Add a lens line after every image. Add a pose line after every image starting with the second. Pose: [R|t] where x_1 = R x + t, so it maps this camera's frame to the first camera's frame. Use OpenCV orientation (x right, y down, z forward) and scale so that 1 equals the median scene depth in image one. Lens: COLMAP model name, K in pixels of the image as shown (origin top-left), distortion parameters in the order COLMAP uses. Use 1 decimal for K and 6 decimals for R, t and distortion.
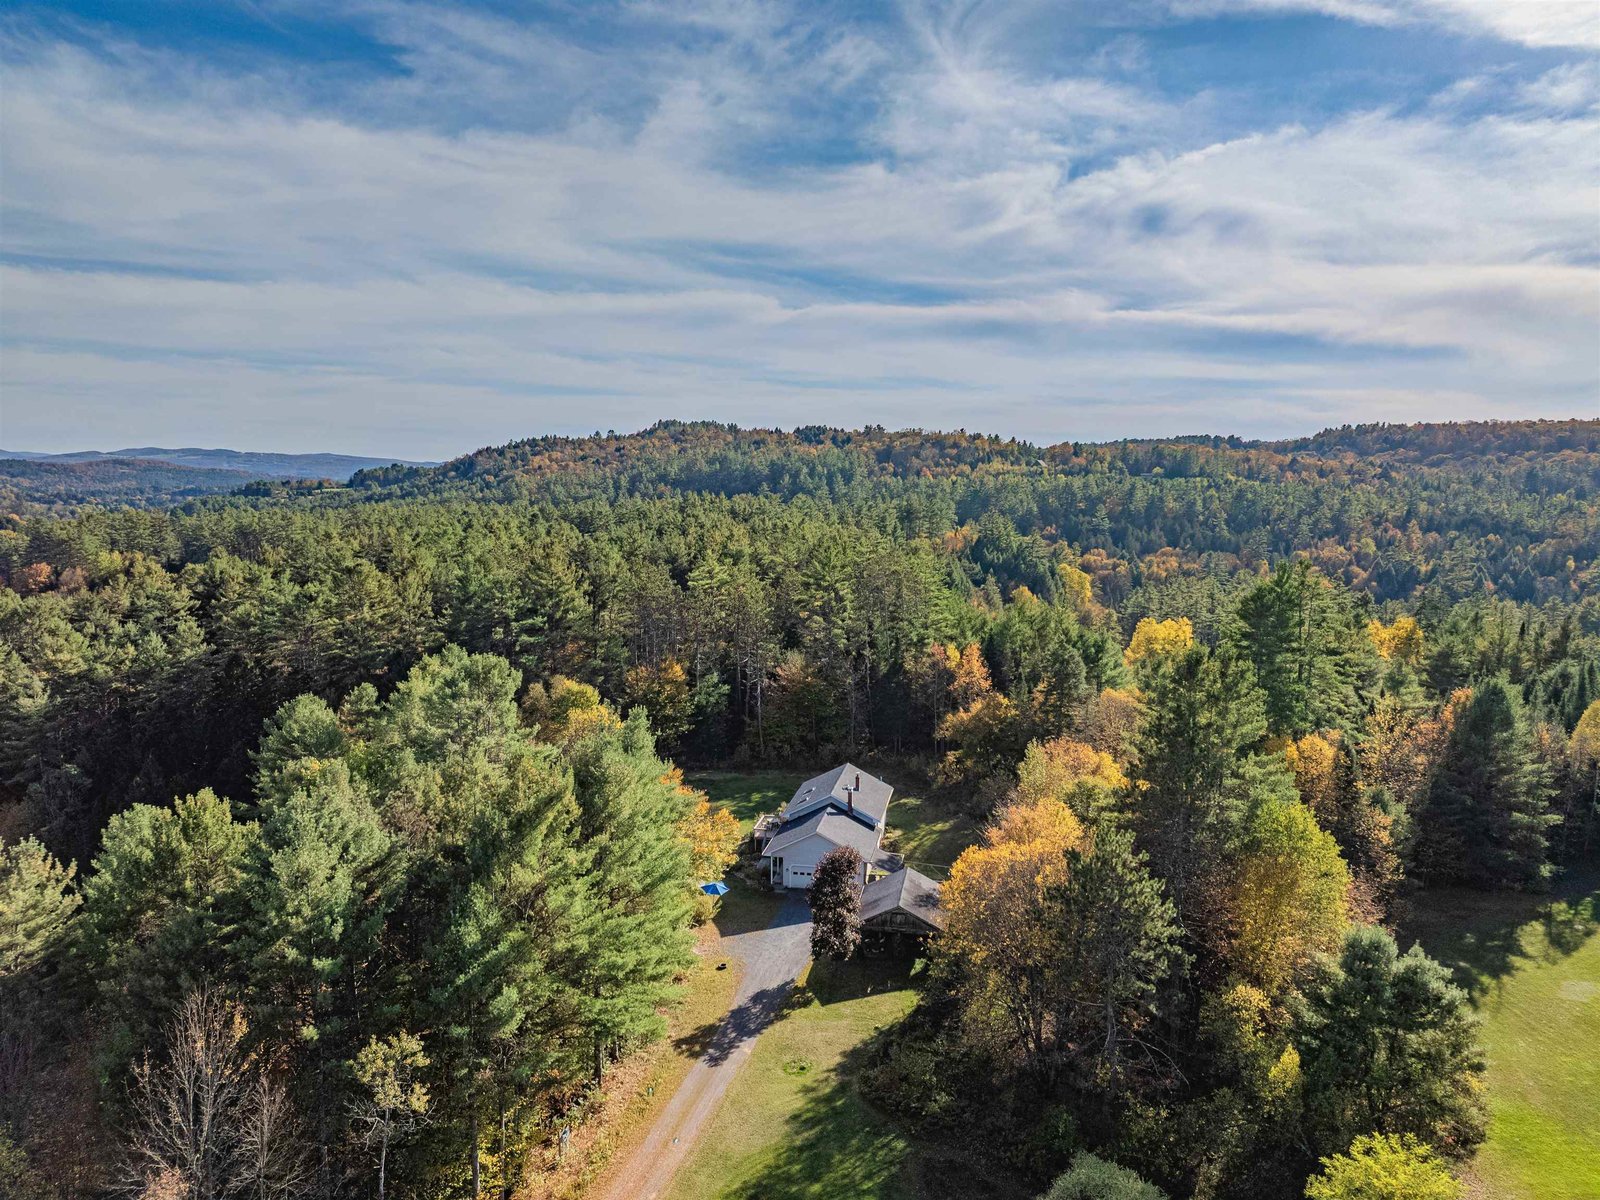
lens RADIAL K [[1127.9, 0, 800.0], [0, 1127.9, 600.0], [0, 0, 1]] dist [-0.039388, 0.007038]
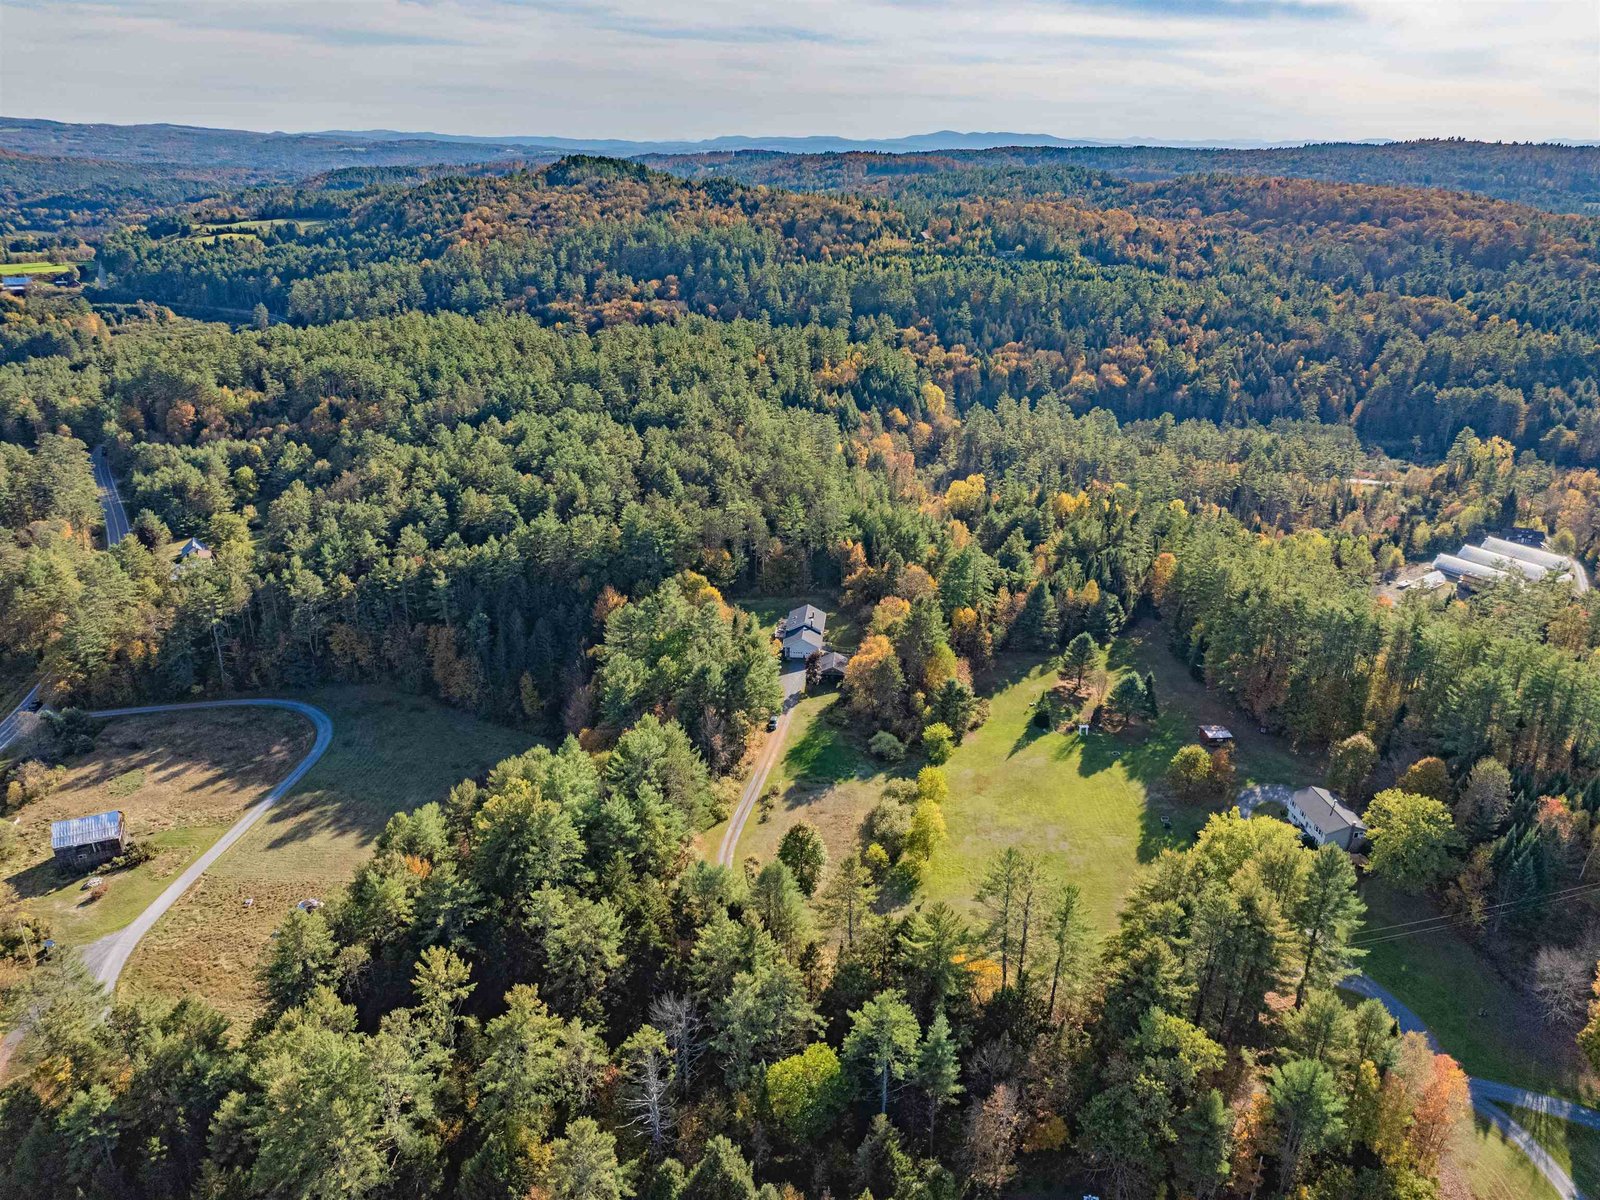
lens RADIAL K [[1127.9, 0, 800.0], [0, 1127.9, 600.0], [0, 0, 1]] dist [-0.039388, 0.007038]
pose [[0.995407, -0.026949, 0.091859, -0.177984], [0.000615, 0.961340, 0.275364, -0.480184], [-0.095729, -0.274043, 0.956941, -1.211749]]
